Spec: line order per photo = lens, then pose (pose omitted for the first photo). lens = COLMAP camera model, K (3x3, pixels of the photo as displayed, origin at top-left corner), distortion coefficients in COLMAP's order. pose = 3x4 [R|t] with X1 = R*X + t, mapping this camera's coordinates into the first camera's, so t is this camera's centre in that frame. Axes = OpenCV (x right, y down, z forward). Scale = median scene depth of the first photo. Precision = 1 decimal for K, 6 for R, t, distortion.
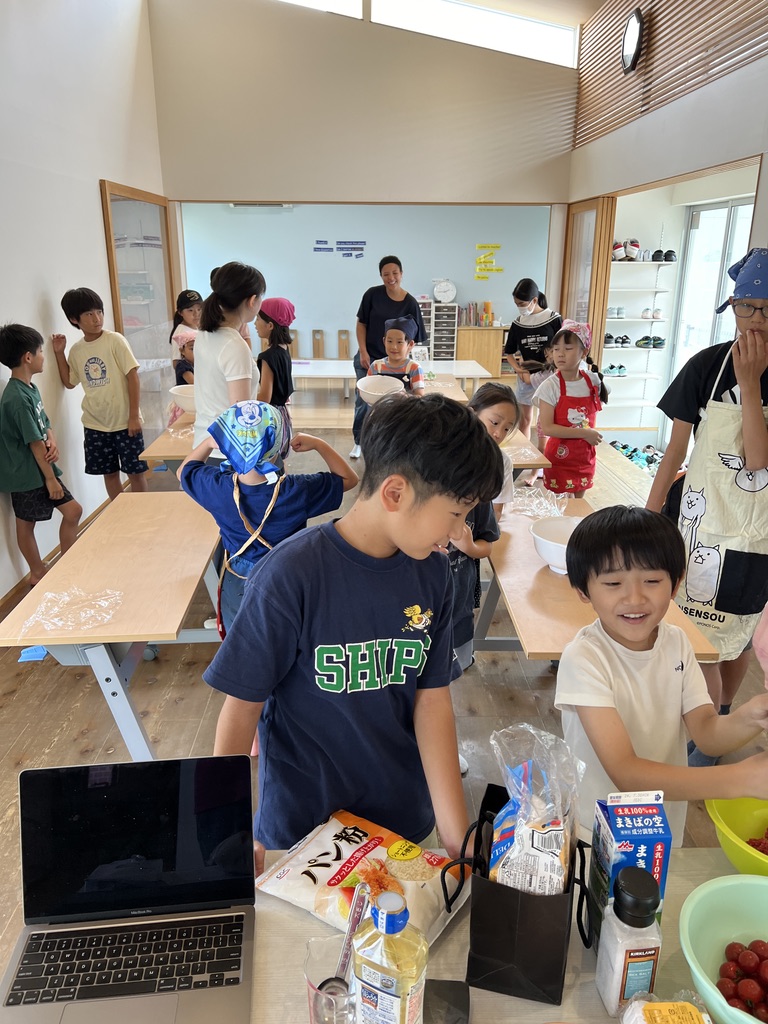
lens RADIAL K [[773.9, 0, 382.8], [0, 773.9, 489.1], [0, 0, 1]] dist [0.056514, -0.049435]
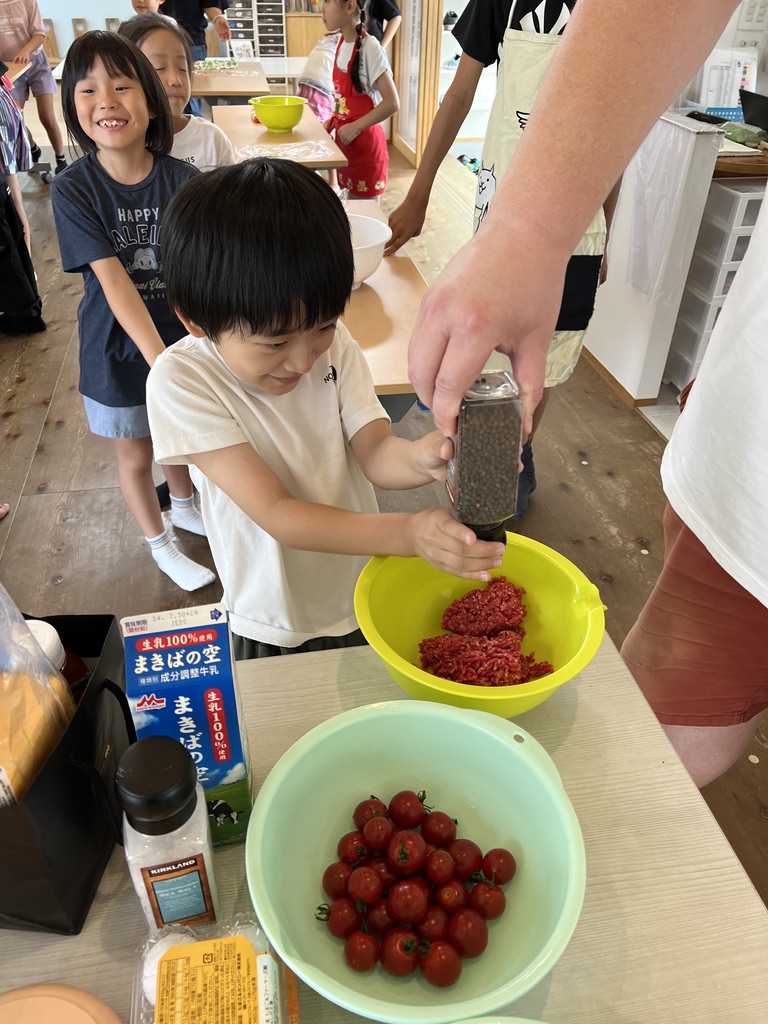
lens RADIAL K [[773.9, 0, 382.8], [0, 773.9, 489.1], [0, 0, 1]] dist [0.056514, -0.049435]
pose [[0.988192, -0.077946, 0.131916, 0.407347], [0.033987, 0.950998, 0.307322, 0.140383], [-0.149407, -0.299210, 0.942418, 0.484147]]
